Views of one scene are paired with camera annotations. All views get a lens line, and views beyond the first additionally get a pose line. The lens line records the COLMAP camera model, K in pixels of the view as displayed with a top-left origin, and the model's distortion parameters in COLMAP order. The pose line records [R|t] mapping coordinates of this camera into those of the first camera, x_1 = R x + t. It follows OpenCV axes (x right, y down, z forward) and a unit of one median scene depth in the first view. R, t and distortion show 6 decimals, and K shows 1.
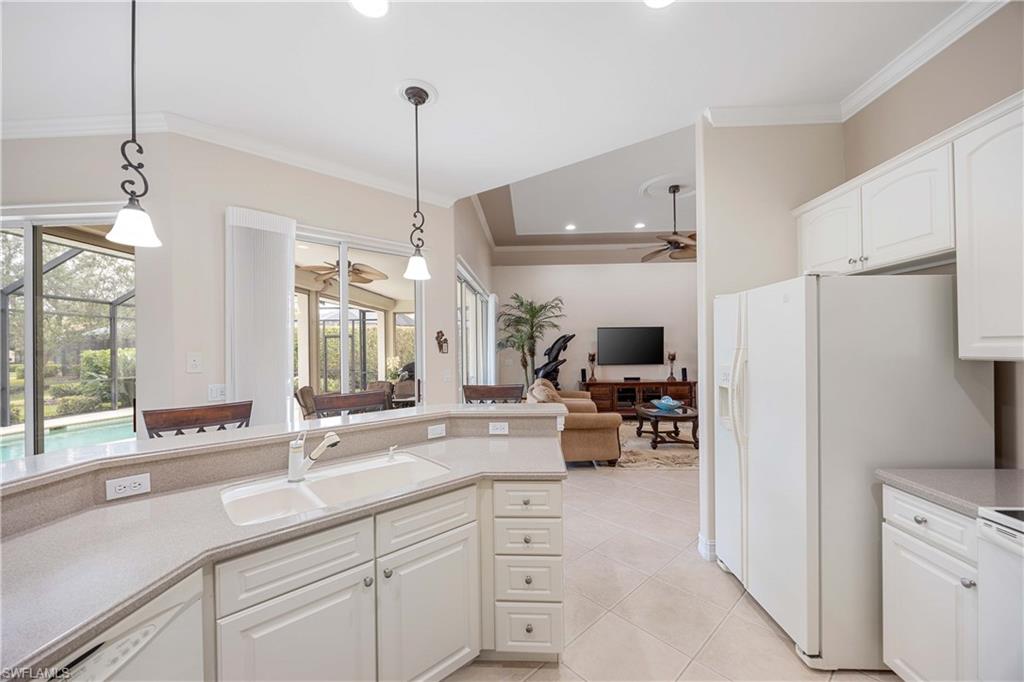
lens RADIAL K [[404.2, 0, 511.6], [0, 404.2, 345.4], [0, 0, 1]] dist [0.000124, 0.000044]
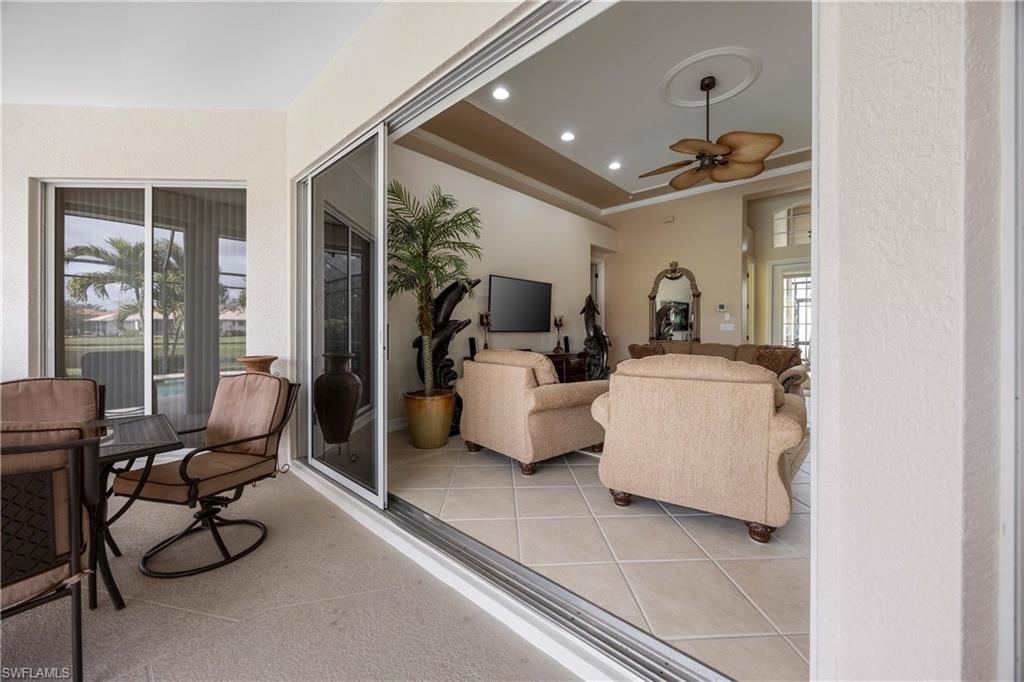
lens RADIAL K [[388.9, 0, 512.0], [0, 388.9, 341.0], [0, 0, 1]] dist [0.000227, 0.000012]
pose [[0.646273, -0.005002, 0.763090, -0.252199], [-0.011581, 0.999799, 0.016362, 0.054008], [-0.763018, -0.019411, 0.646085, 0.574185]]
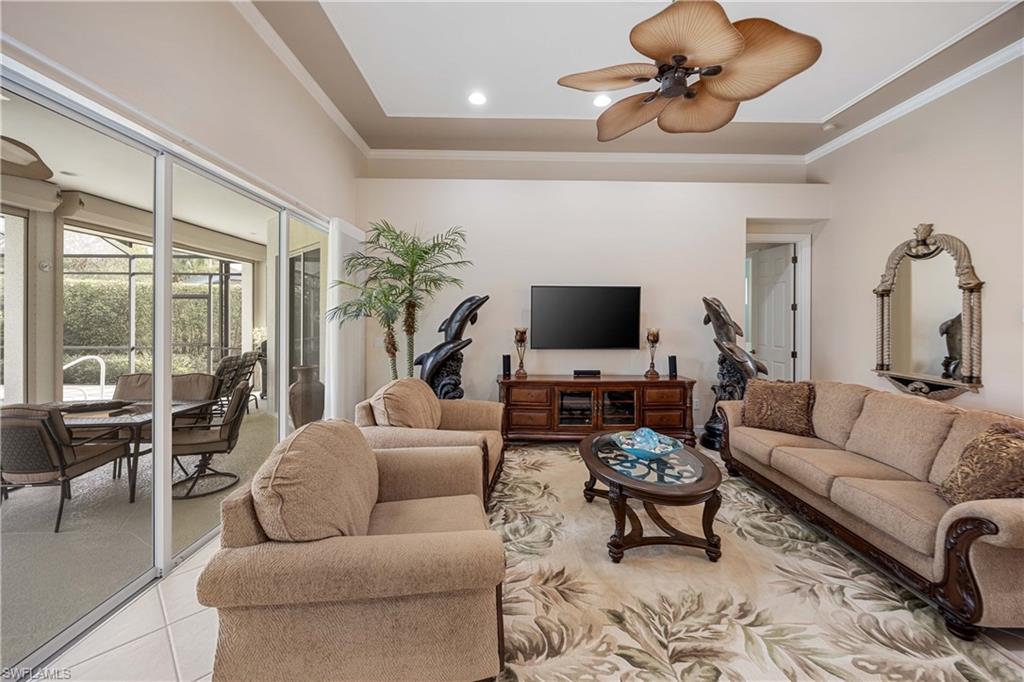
lens RADIAL K [[395.2, 0, 511.8], [0, 395.2, 318.7], [0, 0, 1]] dist [-0.000428, 0.000043]
pose [[0.998451, 0.017119, 0.052938, 0.157452], [-0.017693, 0.999789, 0.010397, -0.001407], [-0.052749, -0.011317, 0.998544, 0.430511]]
